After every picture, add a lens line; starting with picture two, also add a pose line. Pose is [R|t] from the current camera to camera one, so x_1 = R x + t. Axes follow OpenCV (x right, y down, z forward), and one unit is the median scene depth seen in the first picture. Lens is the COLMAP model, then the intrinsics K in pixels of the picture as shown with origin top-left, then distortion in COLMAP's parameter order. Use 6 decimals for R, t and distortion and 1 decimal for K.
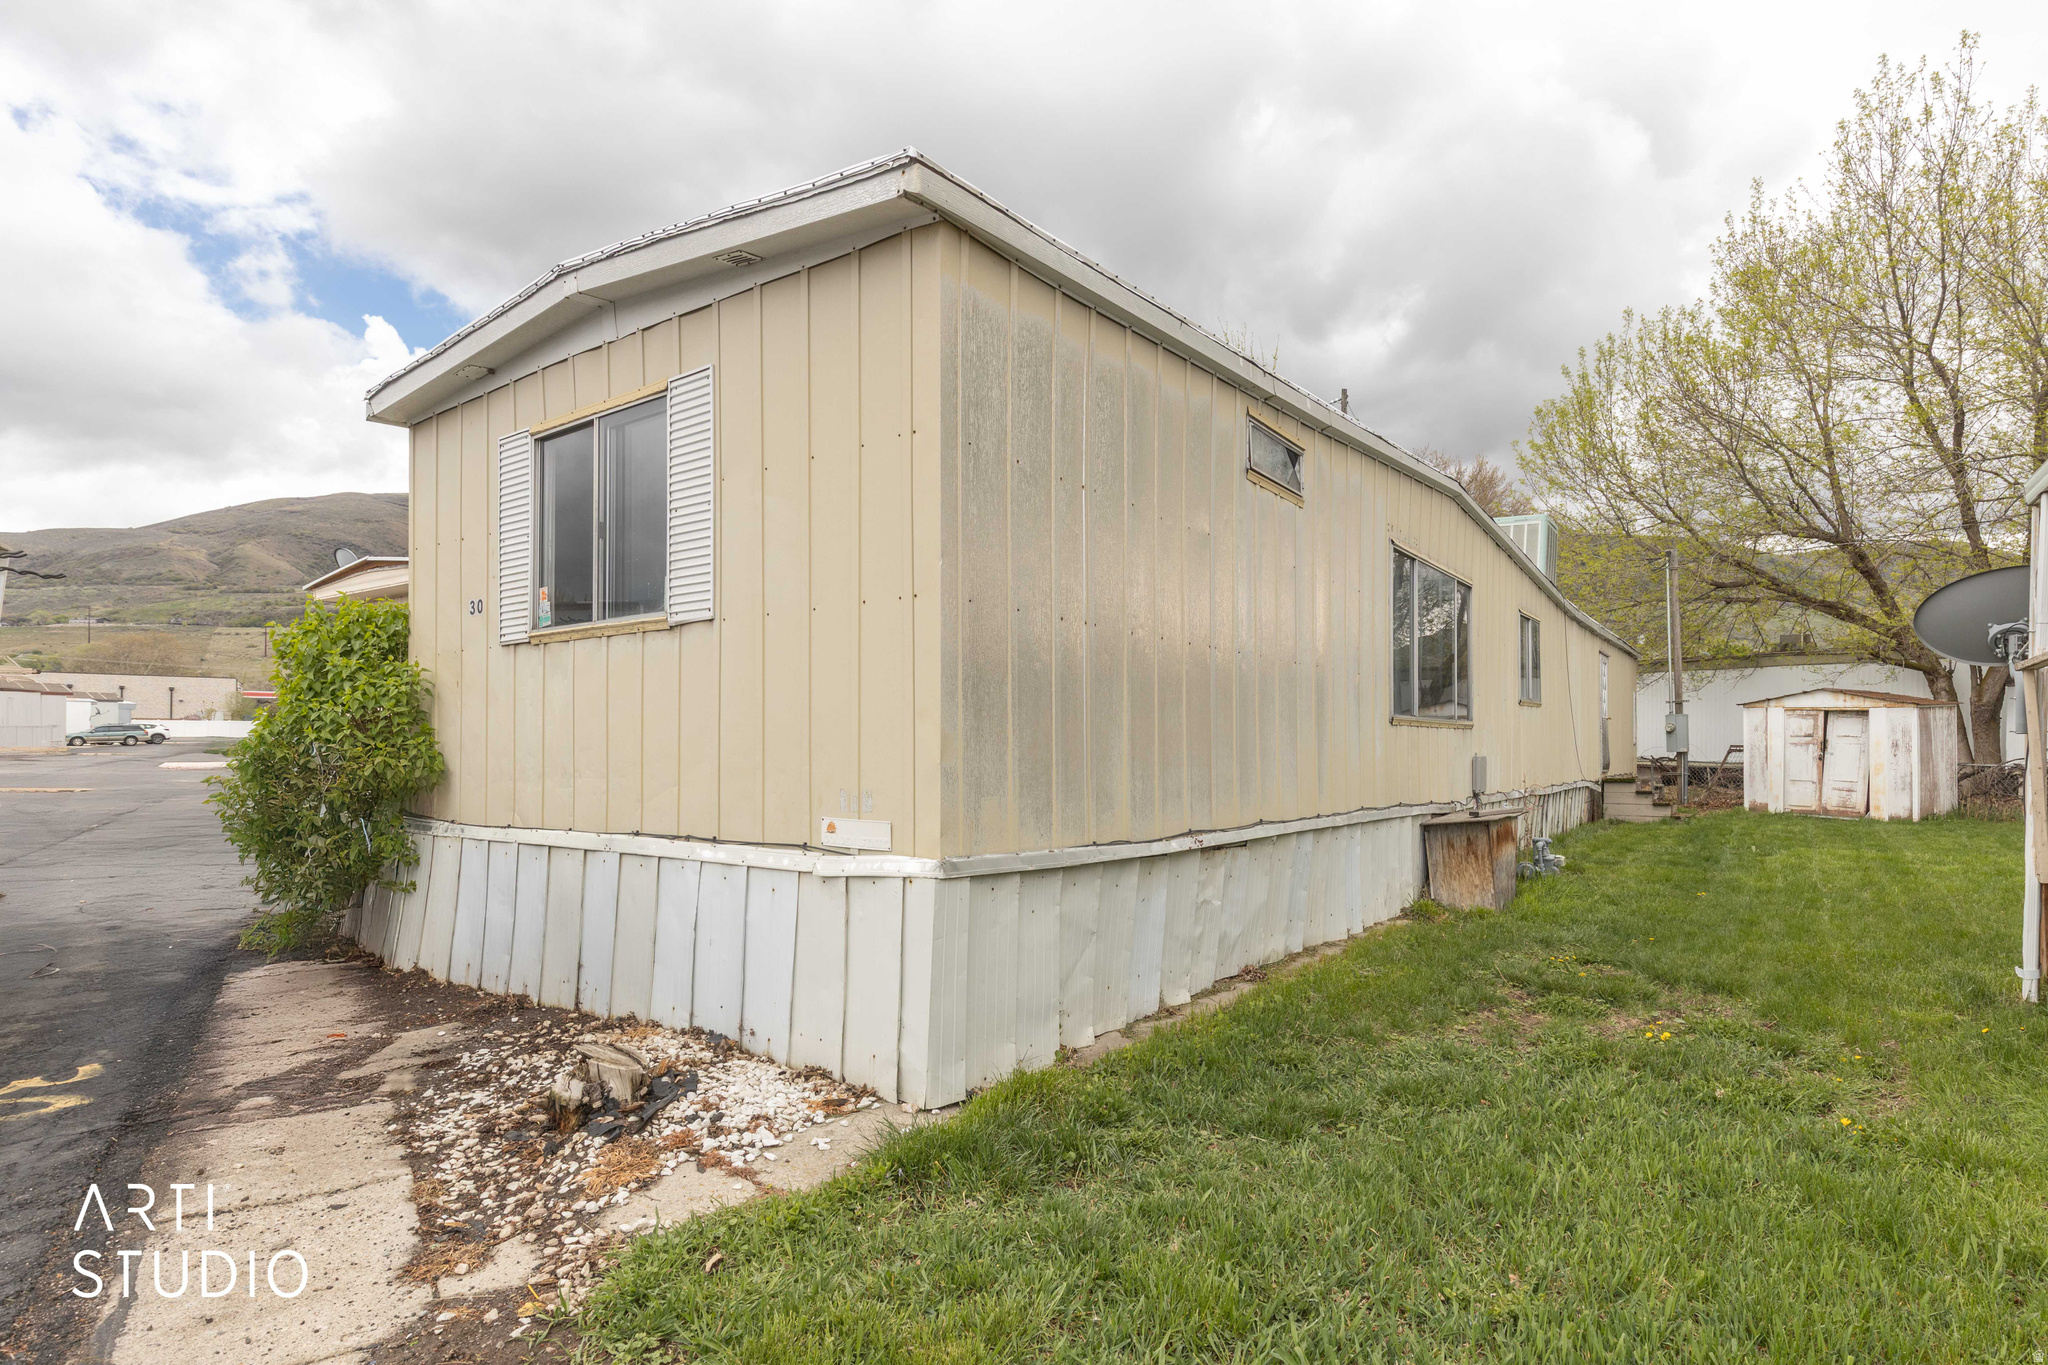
lens RADIAL K [[999.1, 0, 1025.2], [0, 999.1, 720.3], [0, 0, 1]] dist [0.004422, 0.000392]
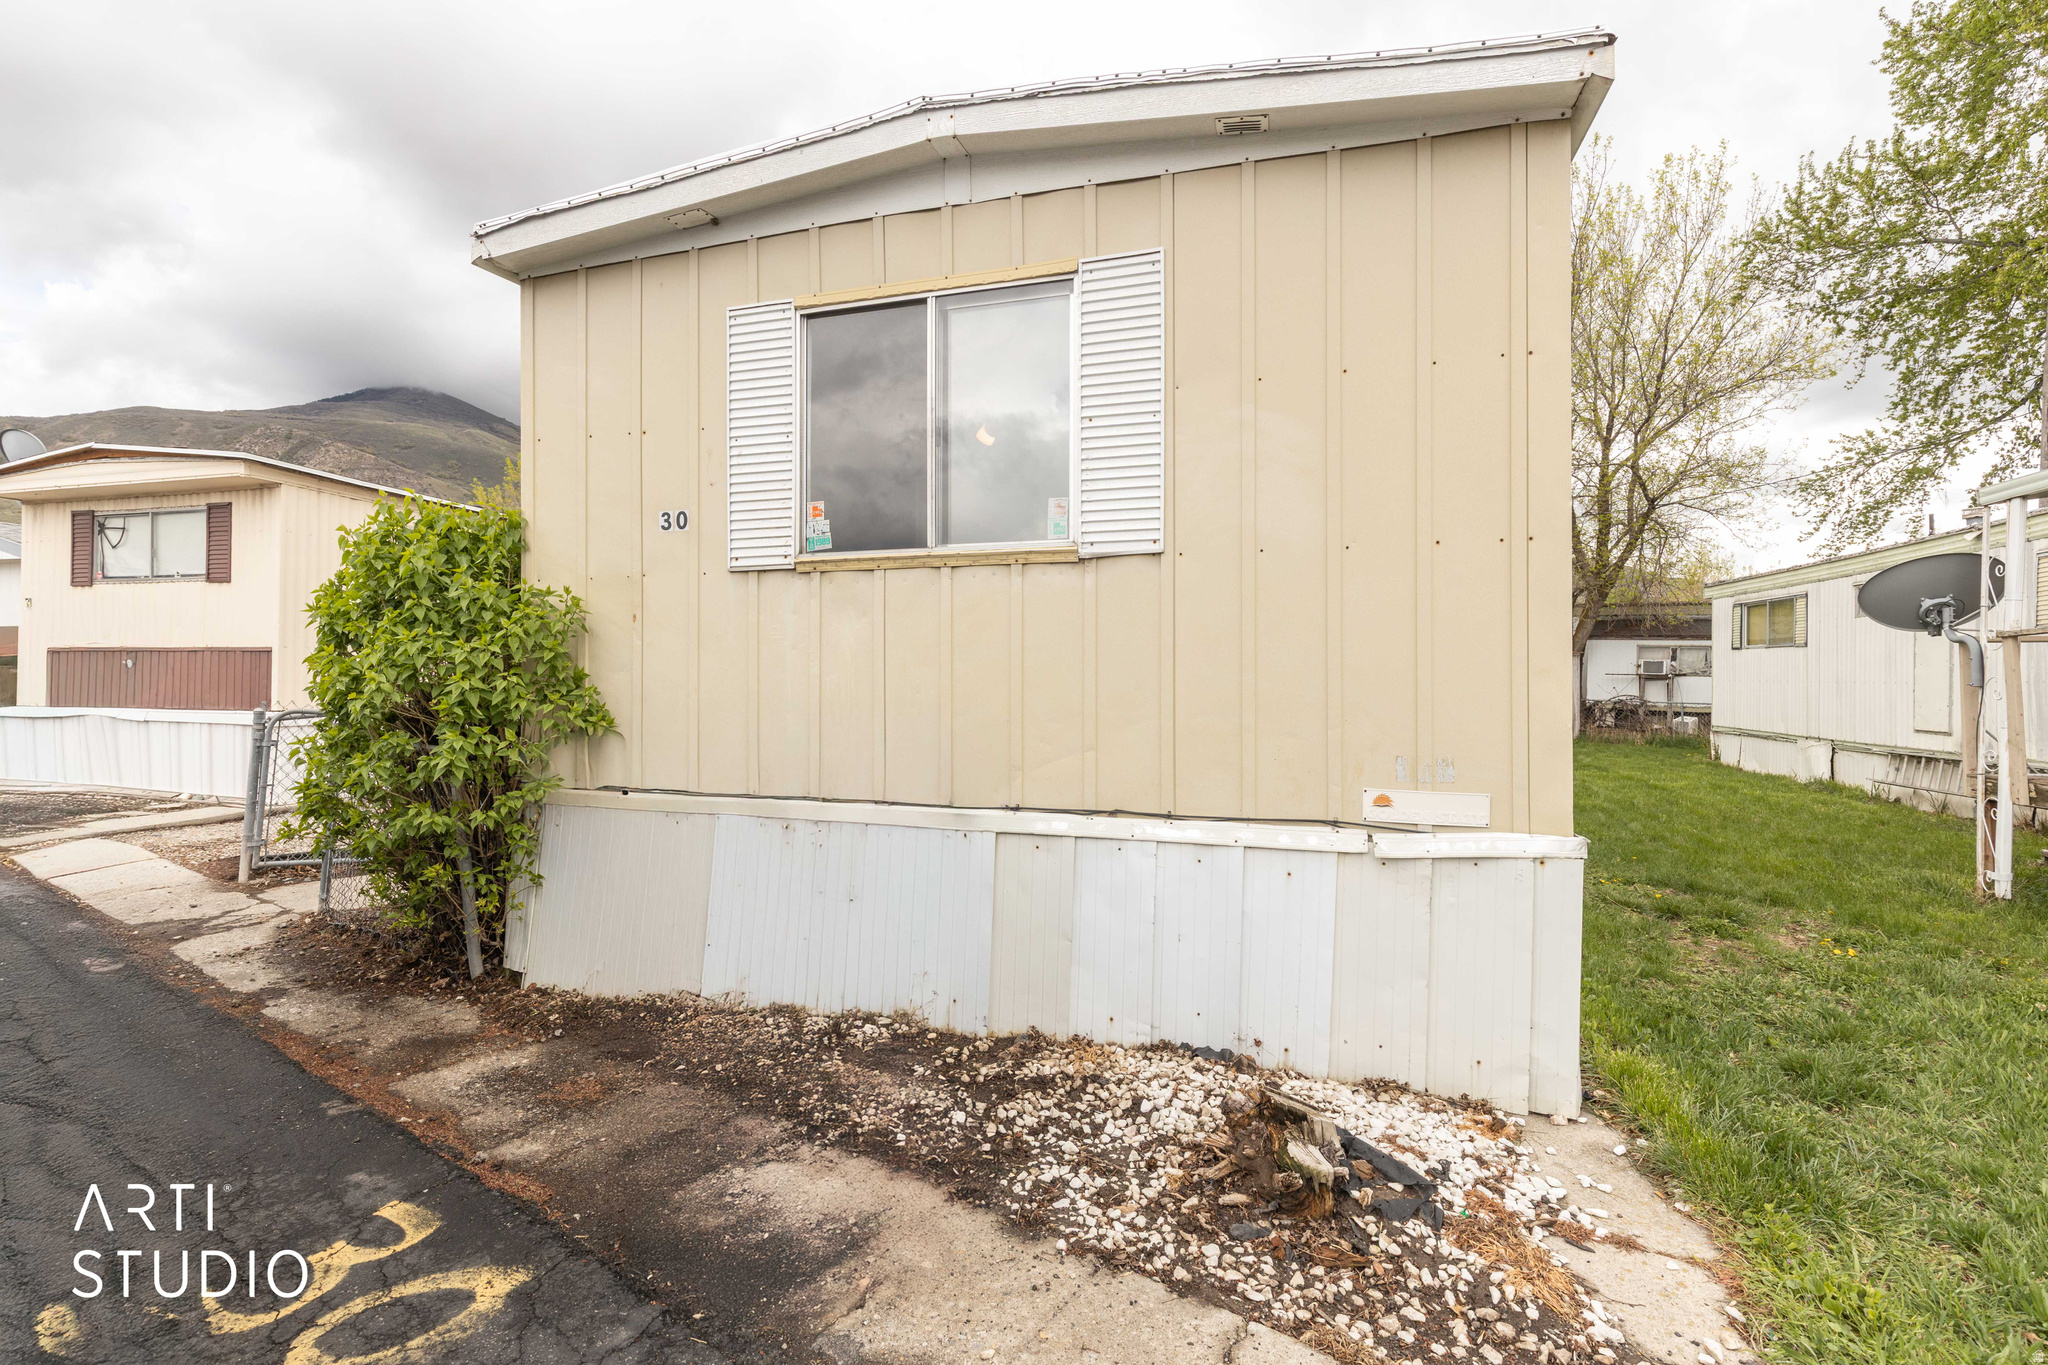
lens RADIAL K [[938.7, 0, 1020.5], [0, 938.7, 667.3], [0, 0, 1]] dist [0.002862, -0.000377]
pose [[0.956351, 0.007939, 0.292113, -0.631910], [-0.011545, 0.999877, 0.010621, -0.011756], [-0.291992, -0.013530, 0.956325, 0.269546]]
